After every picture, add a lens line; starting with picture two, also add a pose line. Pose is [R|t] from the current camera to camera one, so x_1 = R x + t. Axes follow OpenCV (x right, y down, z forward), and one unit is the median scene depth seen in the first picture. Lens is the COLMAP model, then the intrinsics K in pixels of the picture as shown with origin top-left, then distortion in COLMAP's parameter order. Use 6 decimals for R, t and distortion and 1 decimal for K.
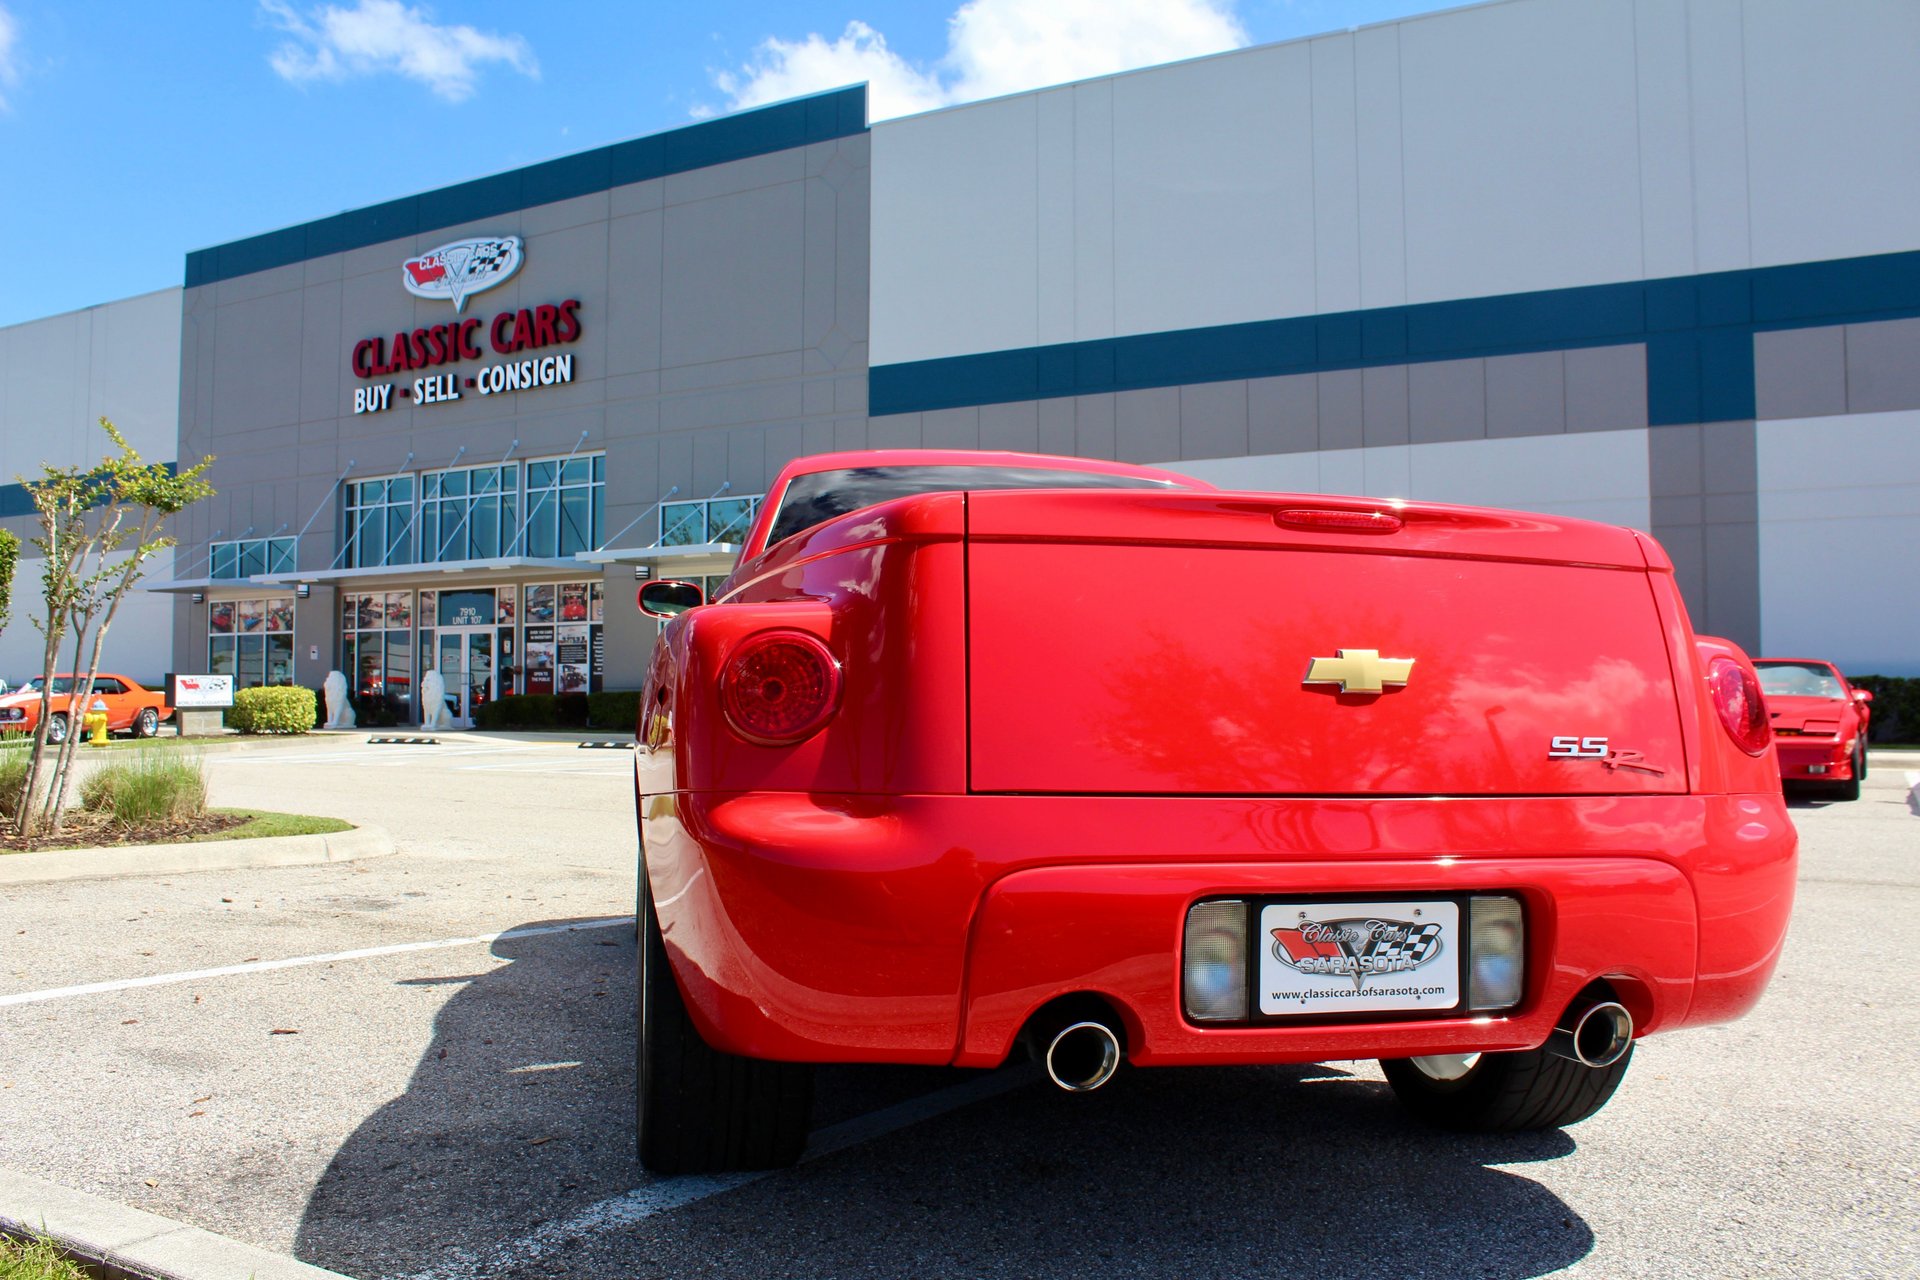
lens RADIAL K [[1606.2, 0, 967.5], [0, 1606.2, 657.2], [0, 0, 1]] dist [-0.166823, 0.142469]
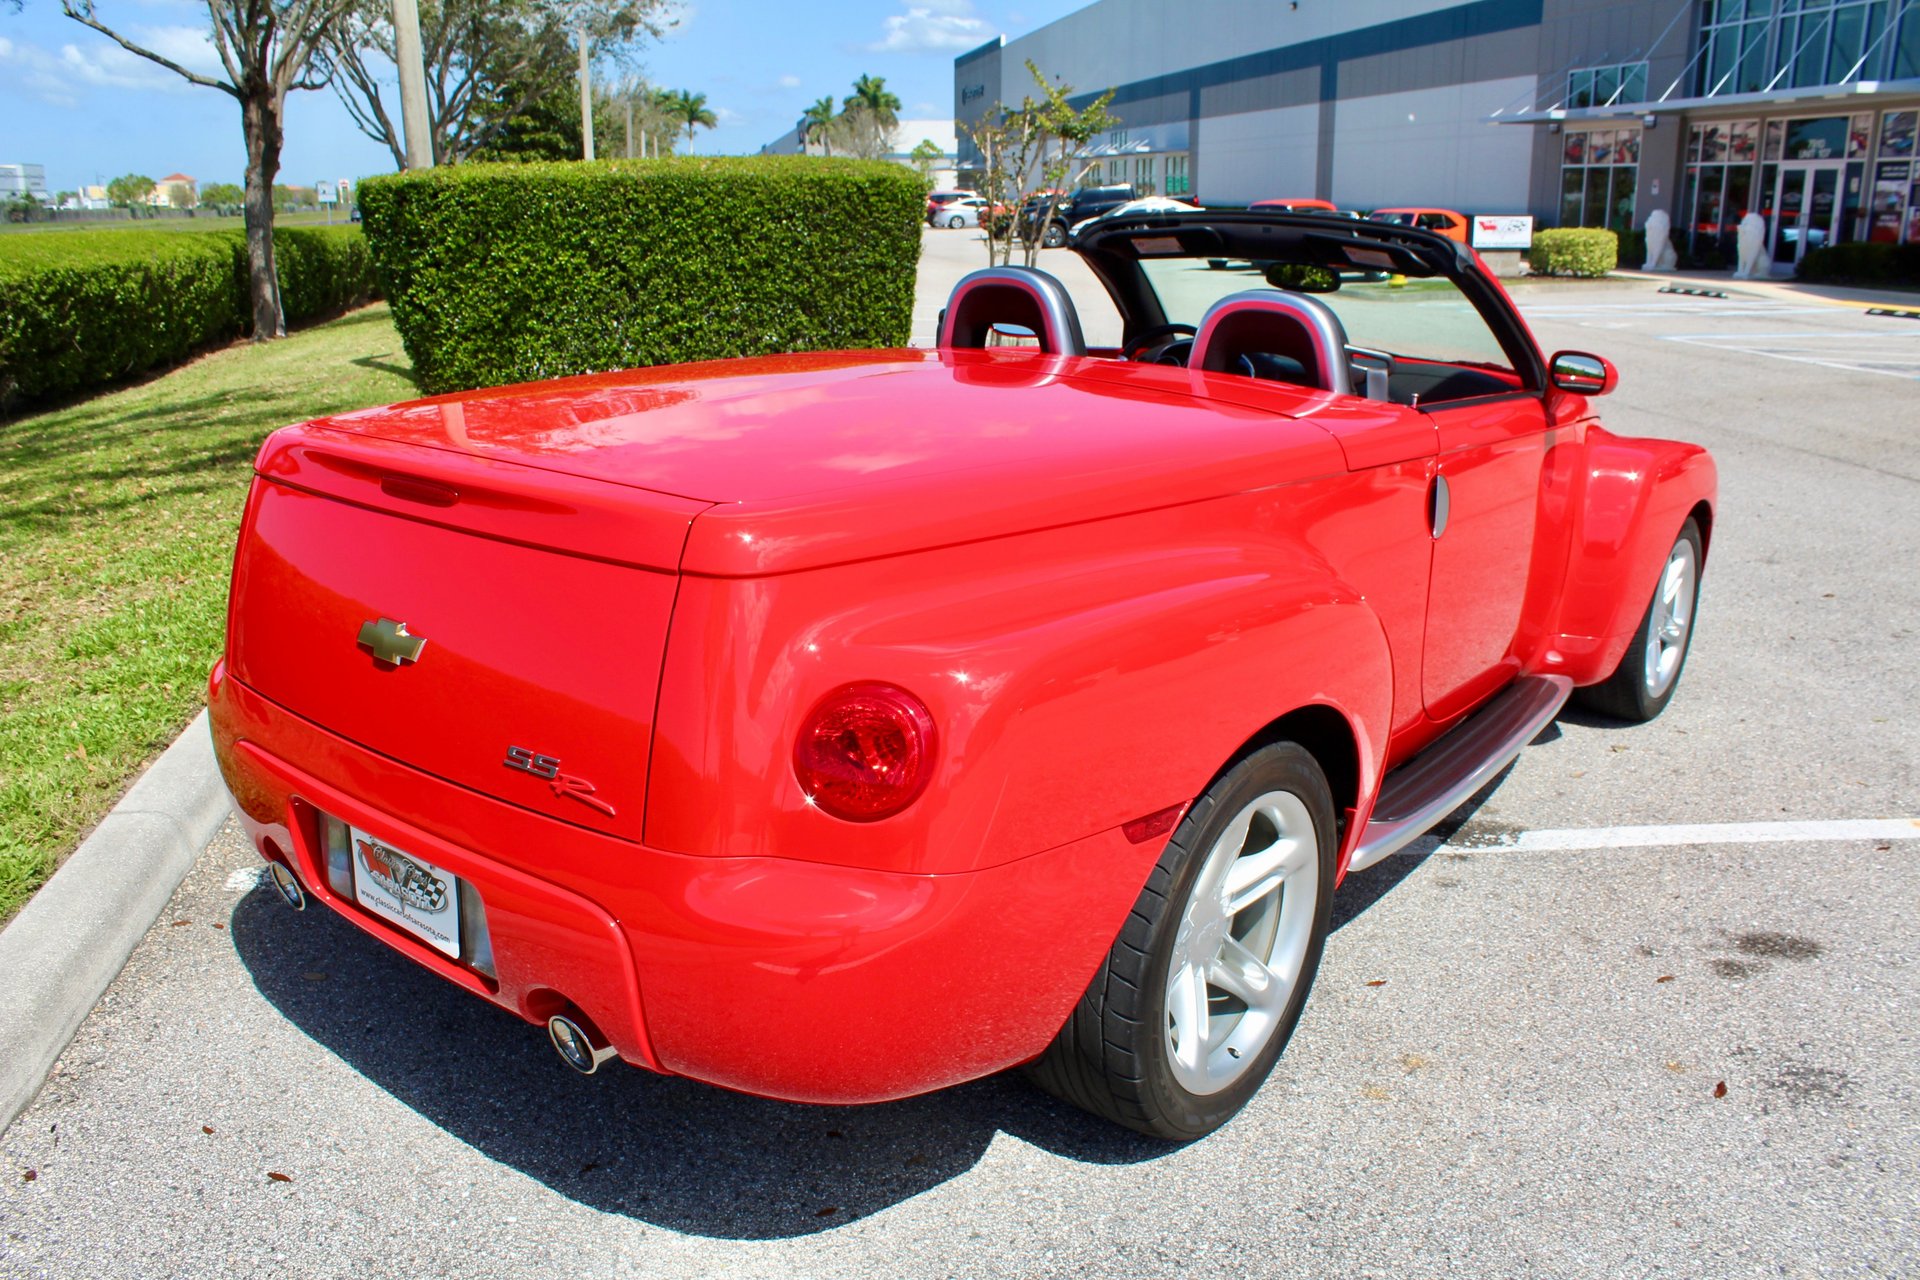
lens RADIAL K [[1591.0, 0, 961.9], [0, 1591.0, 662.0], [0, 0, 1]] dist [-0.165503, 0.139379]
pose [[0.628823, 0.221218, -0.745416, 0.090377], [0.022732, 0.953034, 0.302009, -0.020311], [0.777216, -0.206854, 0.594261, 0.047500]]
